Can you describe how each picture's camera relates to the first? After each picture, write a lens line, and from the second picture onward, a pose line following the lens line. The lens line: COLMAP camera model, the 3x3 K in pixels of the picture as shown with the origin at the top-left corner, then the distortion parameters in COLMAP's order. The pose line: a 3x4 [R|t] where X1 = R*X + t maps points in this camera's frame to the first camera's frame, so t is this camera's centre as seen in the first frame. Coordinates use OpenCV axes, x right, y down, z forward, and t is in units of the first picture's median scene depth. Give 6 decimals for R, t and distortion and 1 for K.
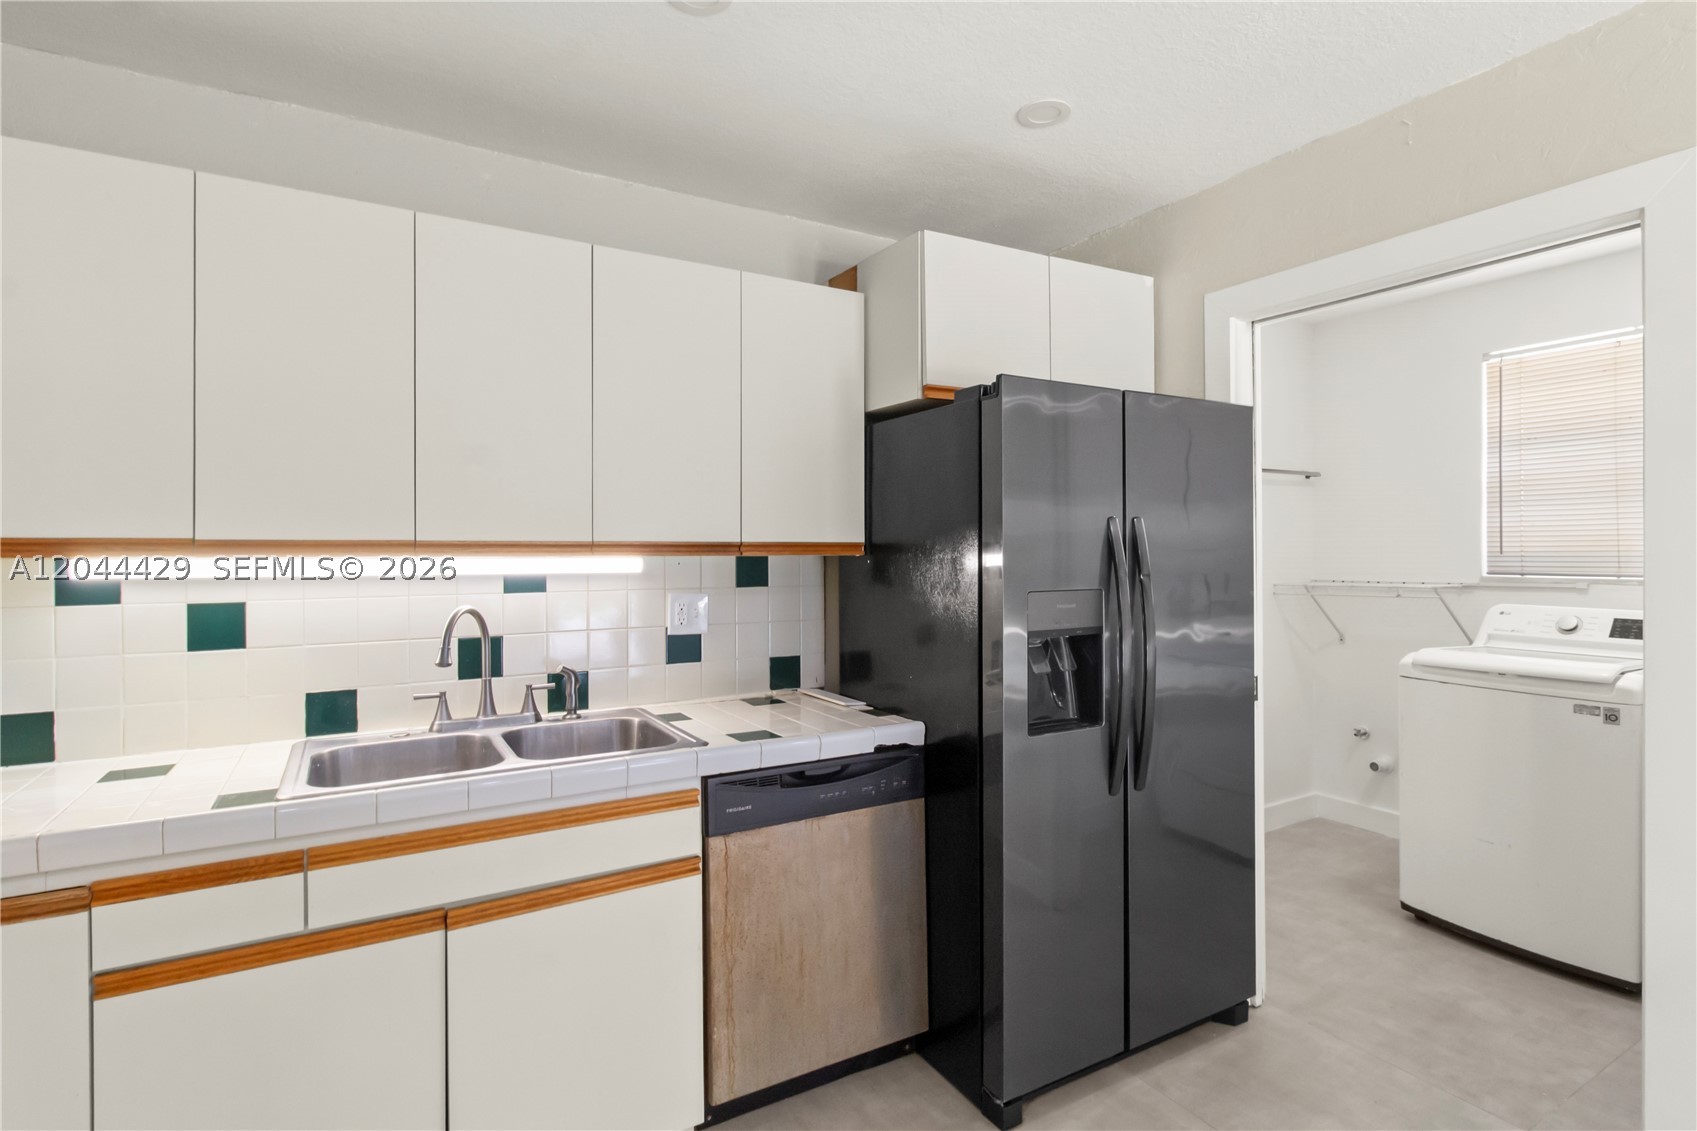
lens RADIAL K [[851.1, 0, 860.2], [0, 851.1, 543.3], [0, 0, 1]] dist [-0.010405, -0.000689]
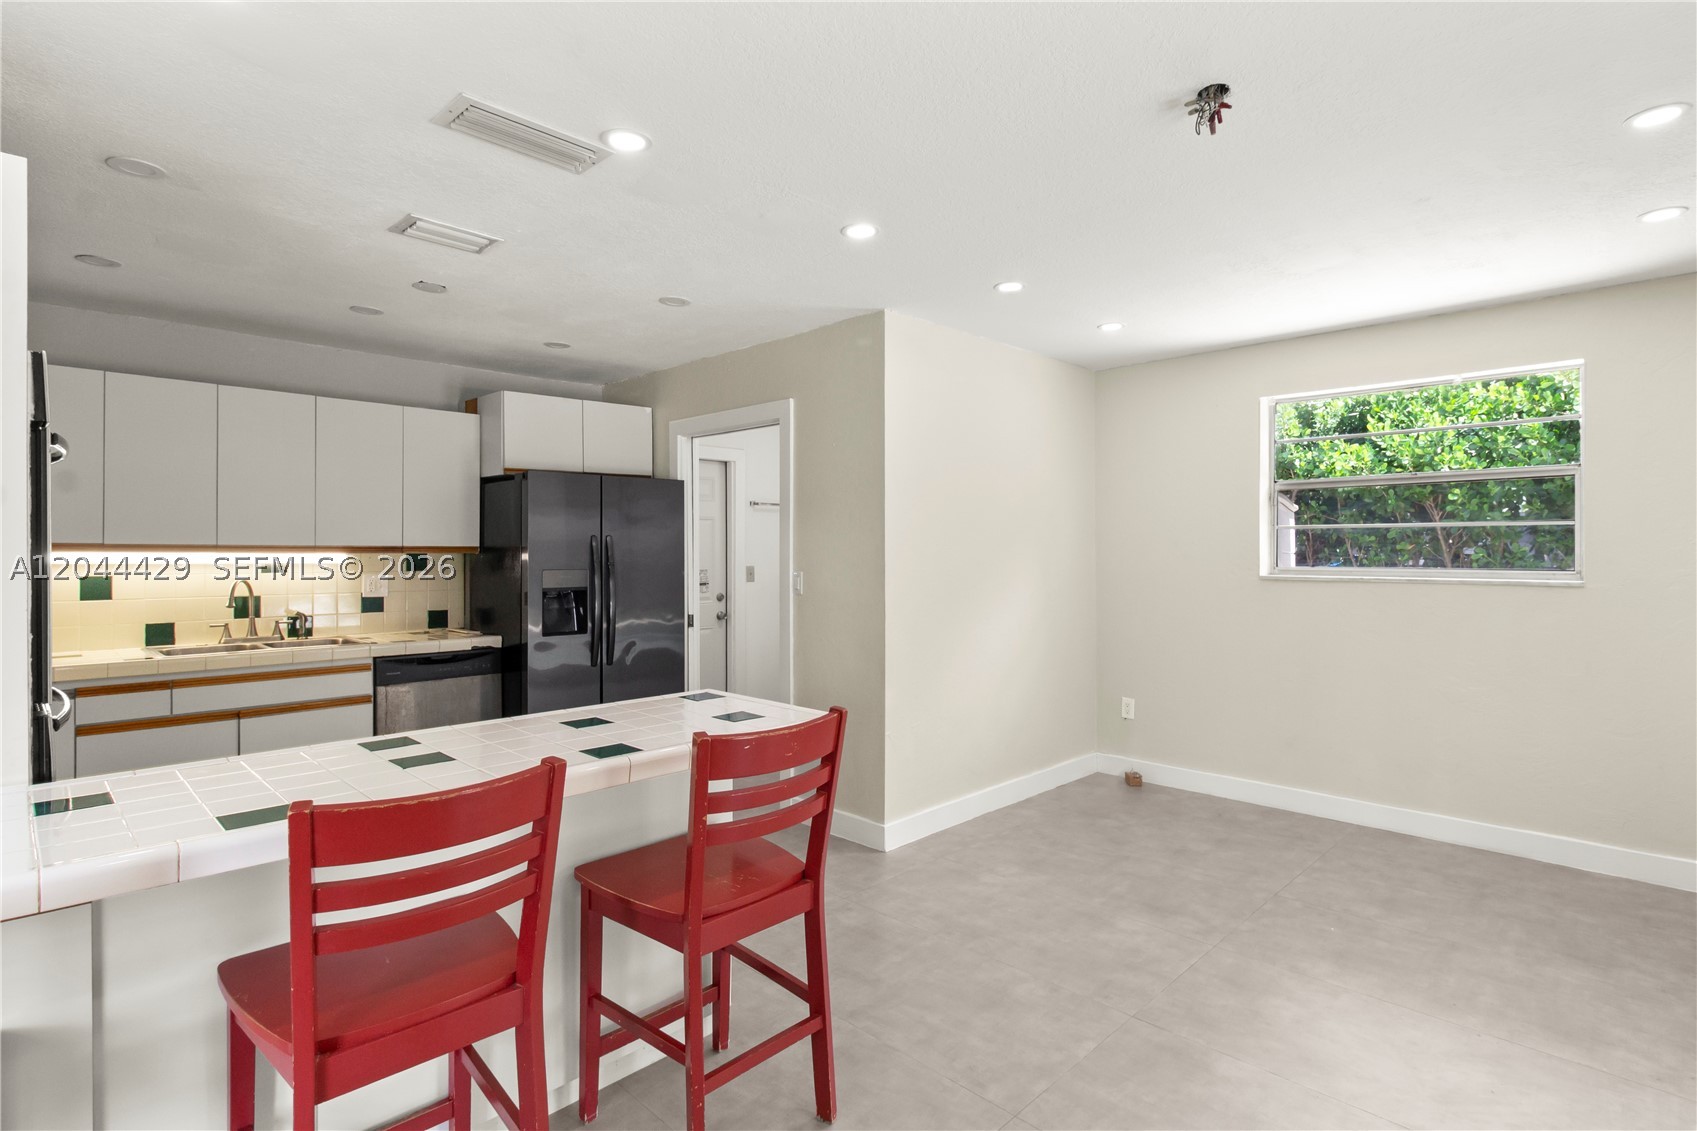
lens RADIAL K [[853.5, 0, 866.6], [0, 853.5, 548.0], [0, 0, 1]] dist [-0.000319, -0.000457]
pose [[0.966001, 0.003319, 0.258517, 0.390850], [-0.002831, 0.999993, -0.002258, 0.004309], [-0.258523, 0.001449, 0.966004, -1.188626]]
